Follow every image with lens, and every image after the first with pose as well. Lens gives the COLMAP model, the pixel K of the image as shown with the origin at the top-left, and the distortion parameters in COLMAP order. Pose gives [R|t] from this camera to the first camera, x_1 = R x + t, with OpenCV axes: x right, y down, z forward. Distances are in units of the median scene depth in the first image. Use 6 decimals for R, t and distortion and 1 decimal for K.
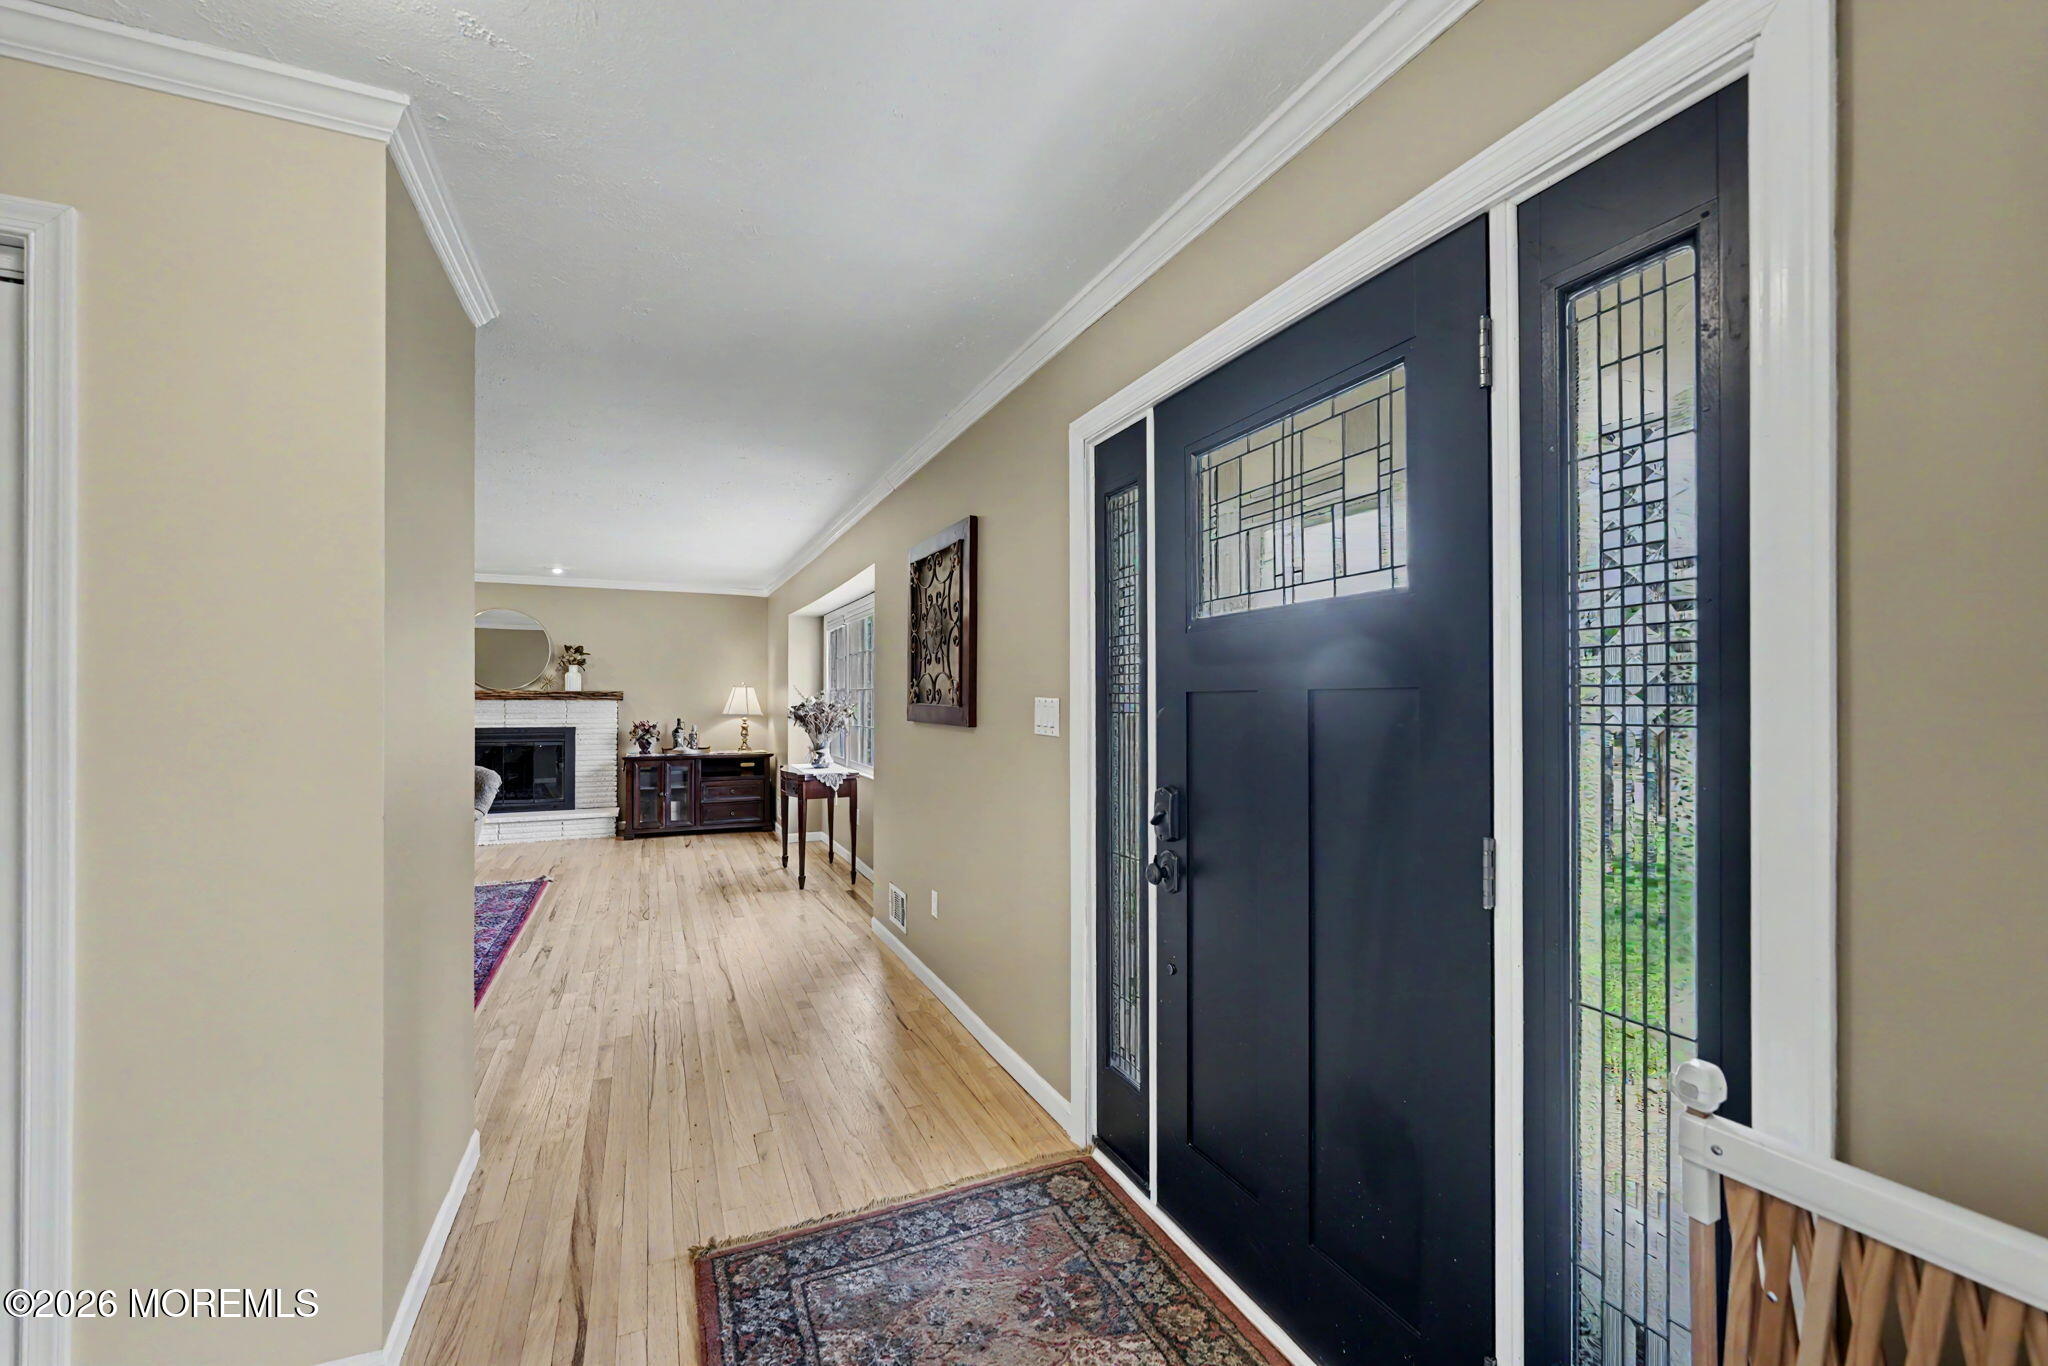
lens RADIAL K [[821.8, 0, 1016.5], [0, 821.8, 690.9], [0, 0, 1]] dist [-0.000393, 0.000083]
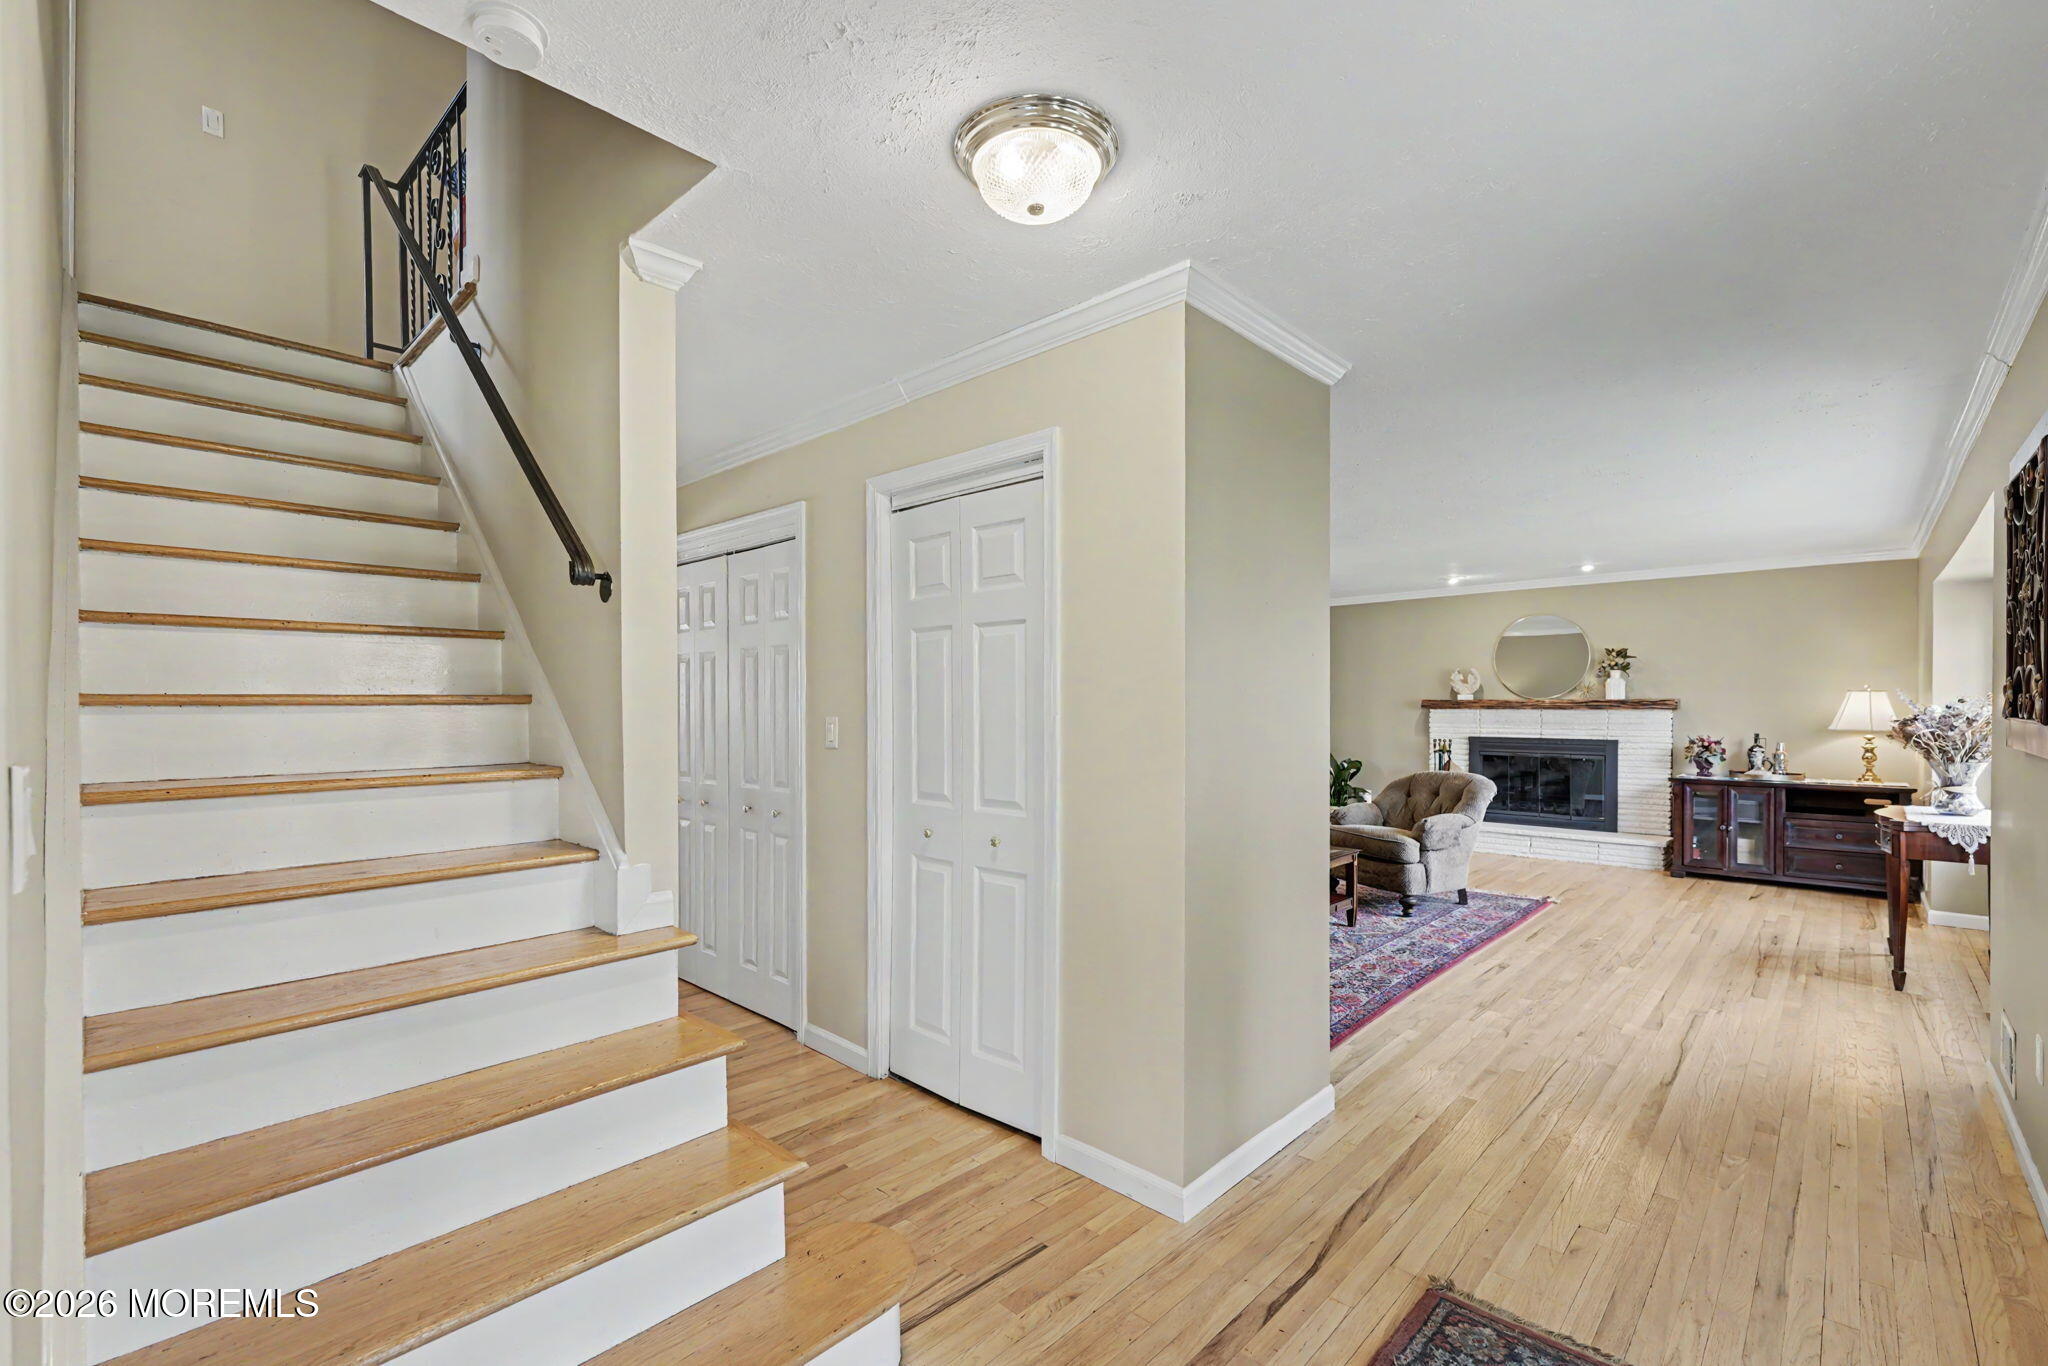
lens RADIAL K [[880.7, 0, 1020.5], [0, 880.7, 713.4], [0, 0, 1]] dist [0.000408, 0.000264]
pose [[0.381415, 0.006143, -0.924384, 0.105492], [0.009600, 0.999898, 0.010606, -0.001186], [0.924354, -0.012920, 0.381317, 0.044993]]
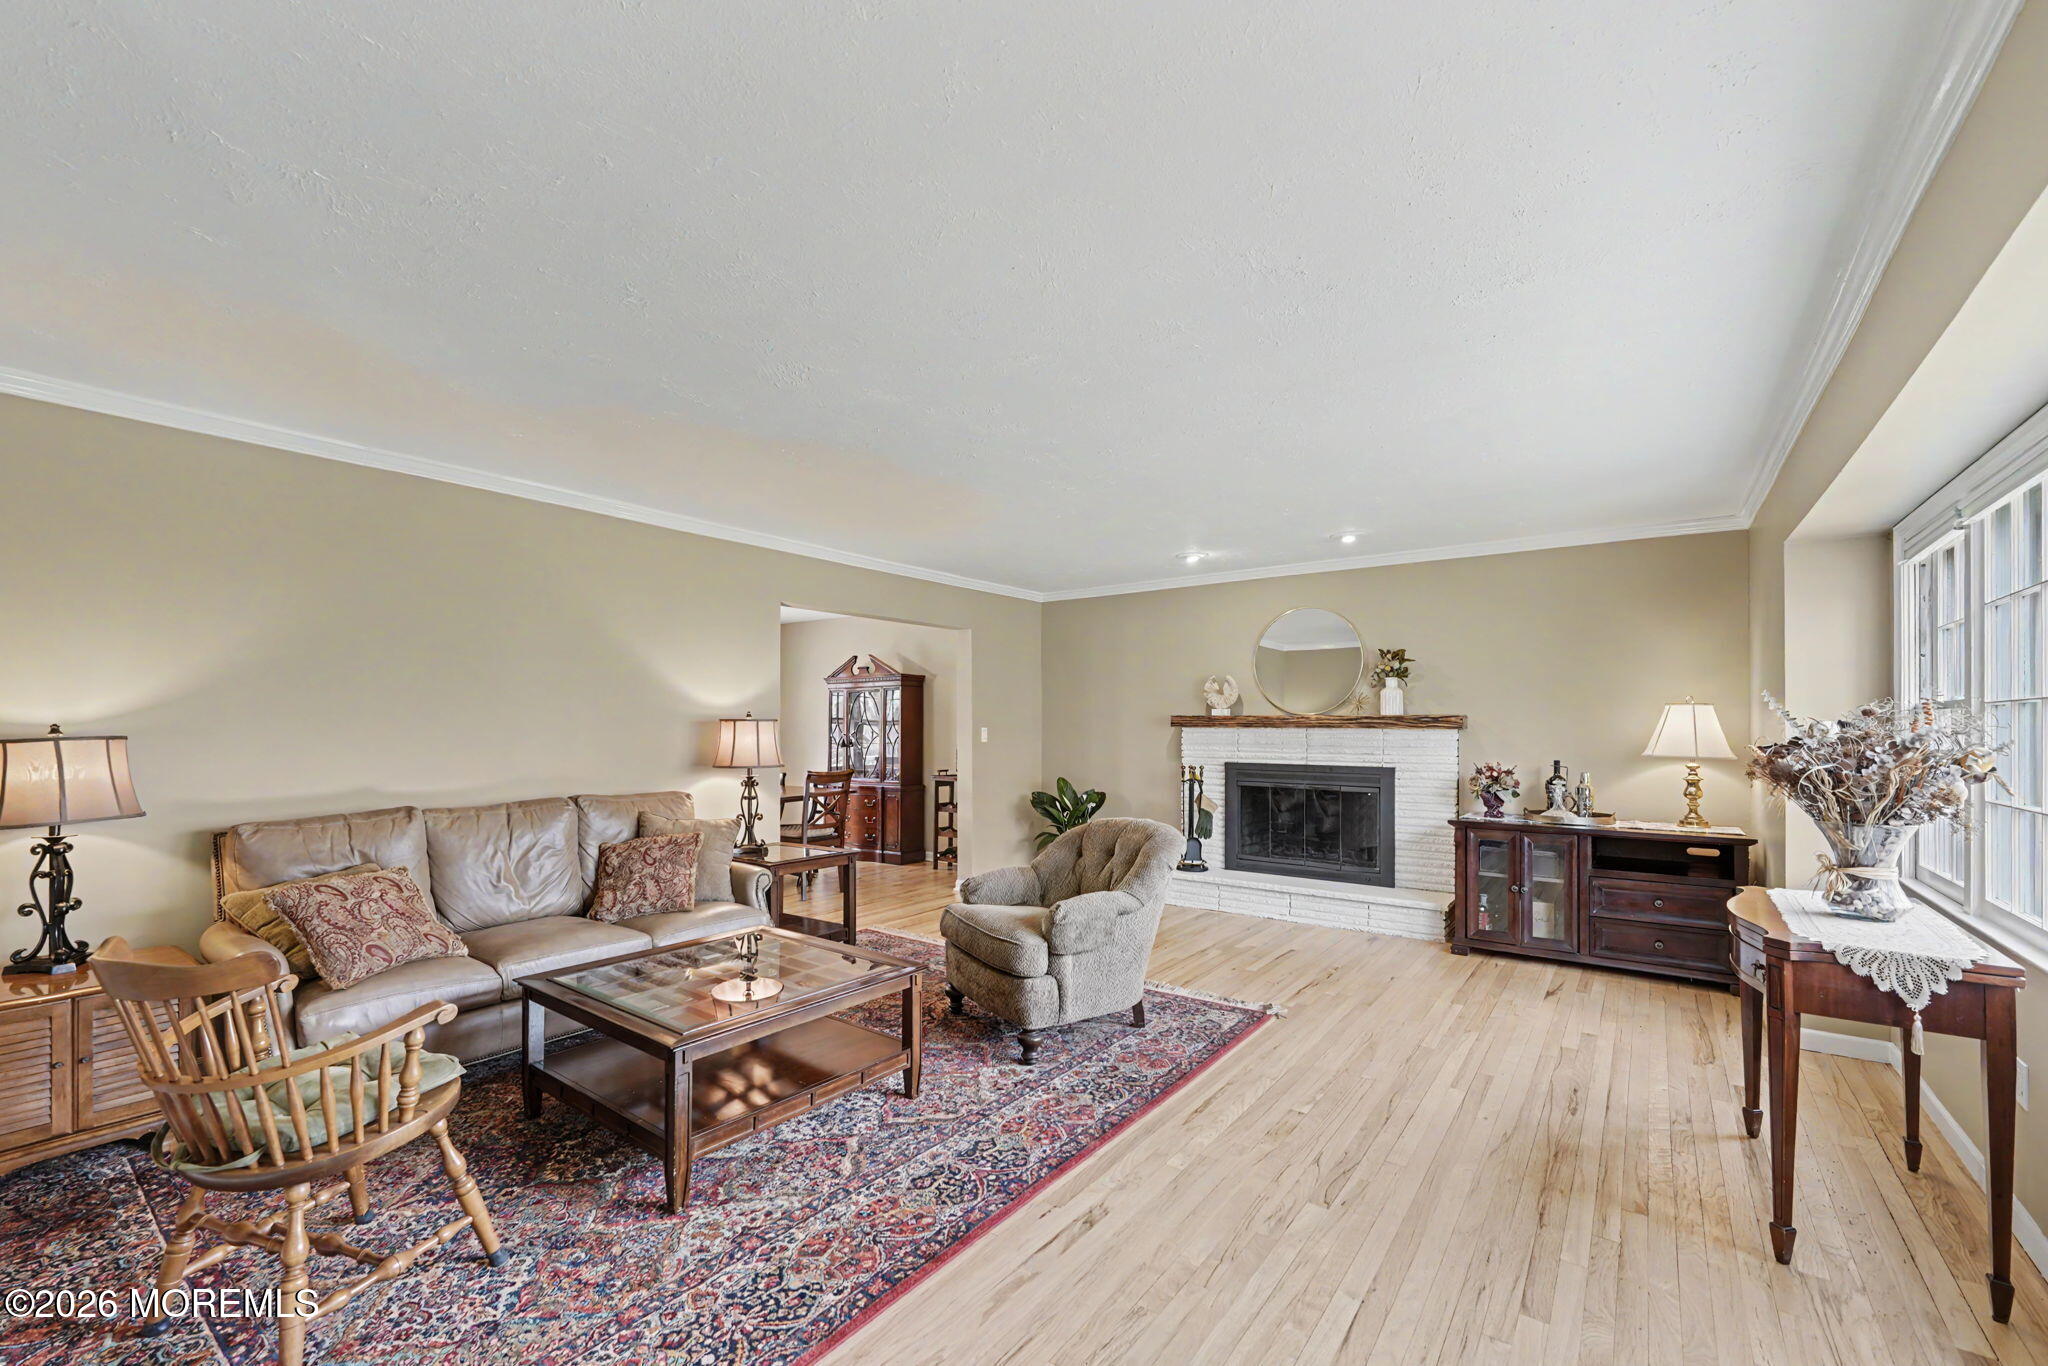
lens RADIAL K [[840.4, 0, 1025.7], [0, 840.4, 719.2], [0, 0, 1]] dist [-0.001910, -0.000009]
pose [[0.487083, -0.005790, -0.873336, -0.081338], [0.005379, 0.999979, -0.003630, 0.004725], [0.873339, -0.002929, 0.487104, 0.427064]]
